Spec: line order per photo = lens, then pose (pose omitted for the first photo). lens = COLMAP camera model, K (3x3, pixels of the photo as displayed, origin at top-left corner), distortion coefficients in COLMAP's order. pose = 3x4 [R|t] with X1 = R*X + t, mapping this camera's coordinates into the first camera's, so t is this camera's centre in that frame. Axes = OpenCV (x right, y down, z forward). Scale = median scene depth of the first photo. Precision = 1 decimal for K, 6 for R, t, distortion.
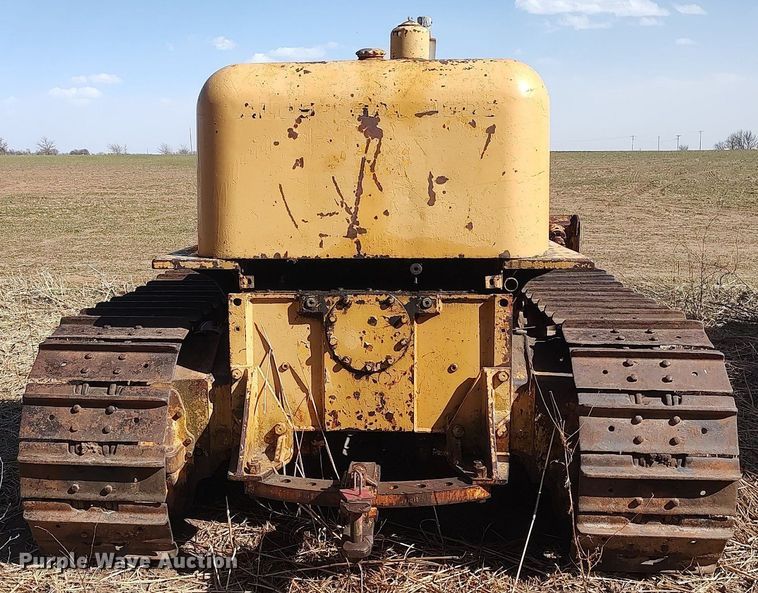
lens RADIAL K [[859.8, 0, 348.0], [0, 859.8, 306.6], [0, 0, 1]] dist [0.052199, 0.000000]
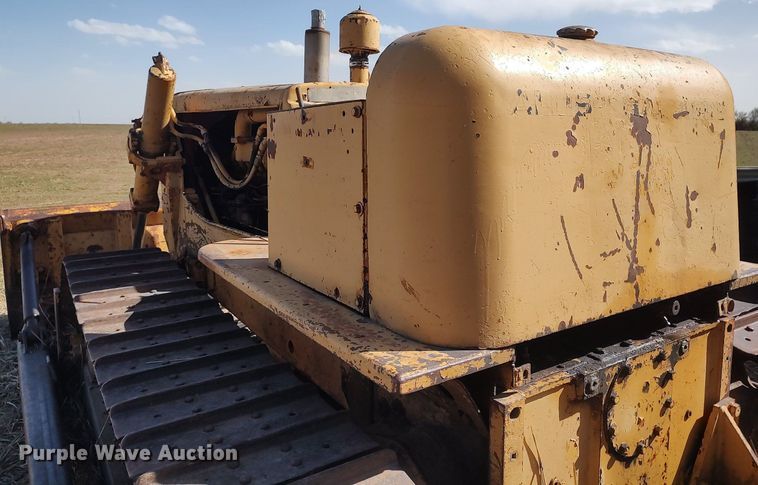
lens RADIAL K [[550.7, 0, 386.5], [0, 550.7, 199.3], [0, 0, 1]] dist [0.008880, -0.007162]
pose [[0.798175, -0.066870, 0.598703, -0.432429], [0.092275, 0.995663, -0.011813, -0.162197], [-0.595317, 0.064674, 0.800884, 0.747084]]
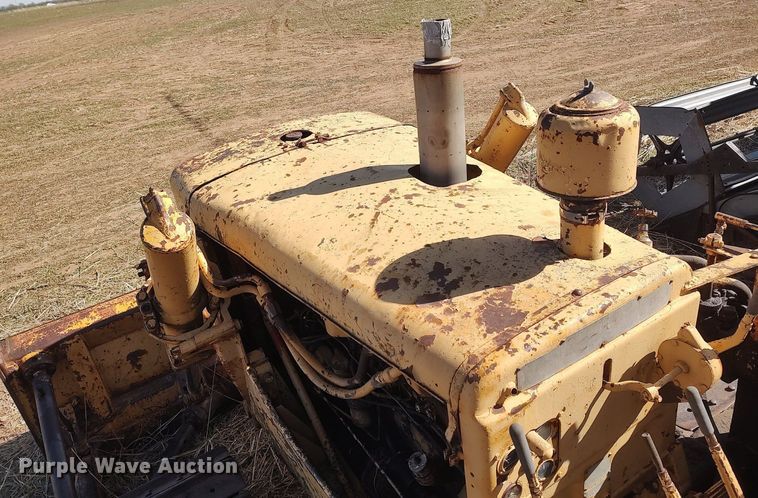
lens RADIAL K [[538.2, 0, 385.4], [0, 538.2, 223.3], [0, 0, 1]] dist [0.024994, -0.016945]
pose [[0.814642, -0.338834, 0.470691, -0.212614], [0.211998, 0.929395, 0.302127, -0.550693], [-0.539829, -0.146340, 0.828957, 1.248581]]
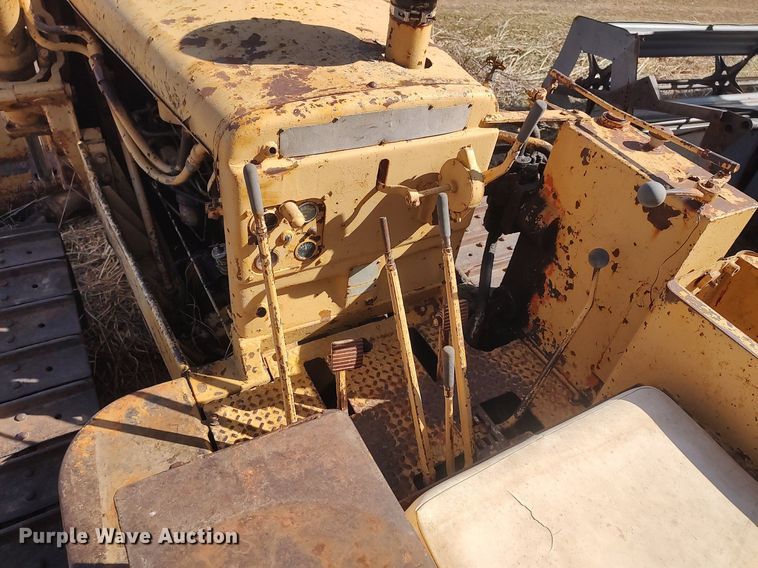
lens RADIAL K [[538.2, 0, 381.1], [0, 538.2, 287.5], [0, 0, 1]] dist [0.032434, -0.033097]
pose [[0.830993, -0.287053, 0.476498, -0.156659], [-0.048614, 0.815825, 0.576251, -0.466495], [-0.554154, -0.502026, 0.663991, 1.161984]]
